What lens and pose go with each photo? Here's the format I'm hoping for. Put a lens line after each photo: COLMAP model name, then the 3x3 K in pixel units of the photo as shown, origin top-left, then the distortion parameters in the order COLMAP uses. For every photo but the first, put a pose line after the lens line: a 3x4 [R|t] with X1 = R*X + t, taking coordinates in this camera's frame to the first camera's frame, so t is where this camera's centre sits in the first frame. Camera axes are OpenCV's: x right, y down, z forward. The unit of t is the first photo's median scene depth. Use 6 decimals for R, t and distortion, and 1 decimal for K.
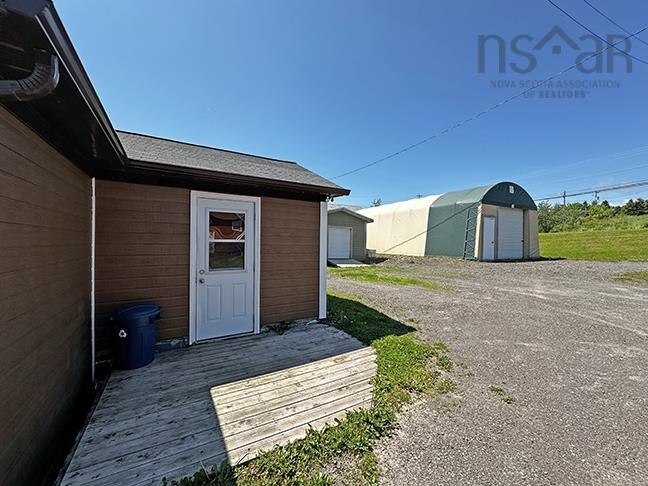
lens RADIAL K [[257.7, 0, 325.1], [0, 257.7, 243.3], [0, 0, 1]] dist [-0.002618, 0.000251]
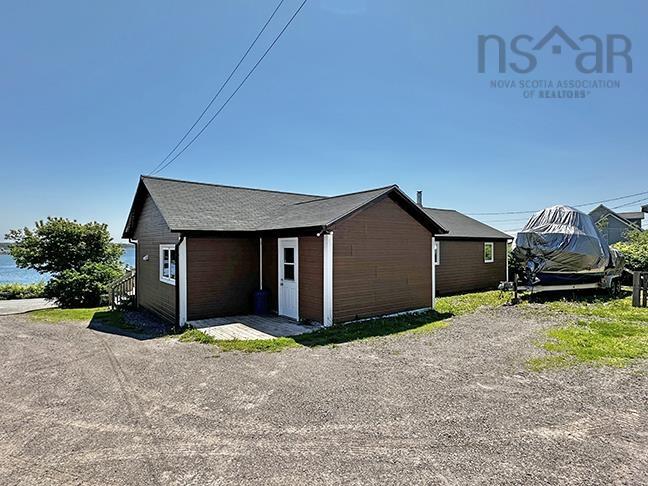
lens RADIAL K [[360.6, 0, 325.6], [0, 360.6, 247.3], [0, 0, 1]] dist [-0.007428, -0.000622]
pose [[0.111621, -0.003677, -0.993744, 2.065313], [0.013442, 0.999907, -0.002190, -0.112486], [0.993660, -0.013114, 0.111660, 0.944102]]
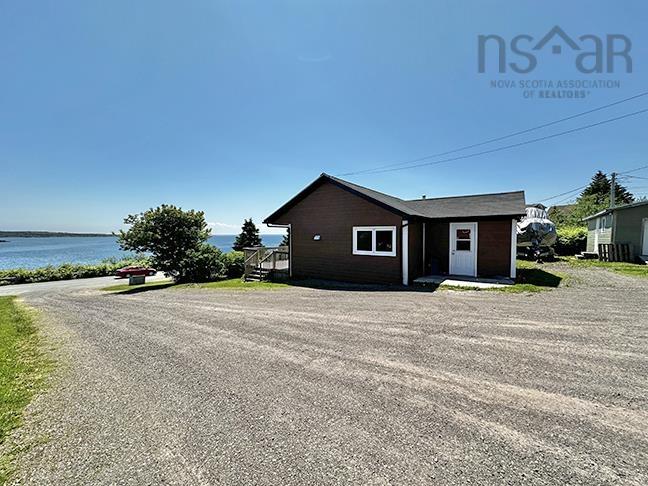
lens RADIAL K [[257.7, 0, 321.9], [0, 257.7, 242.8], [0, 0, 1]] dist [-0.002618, 0.000251]
pose [[0.388881, 0.018080, -0.921111, 1.468430], [0.012959, 0.999601, 0.025092, -0.064330], [0.921197, -0.021694, 0.388491, -1.353406]]
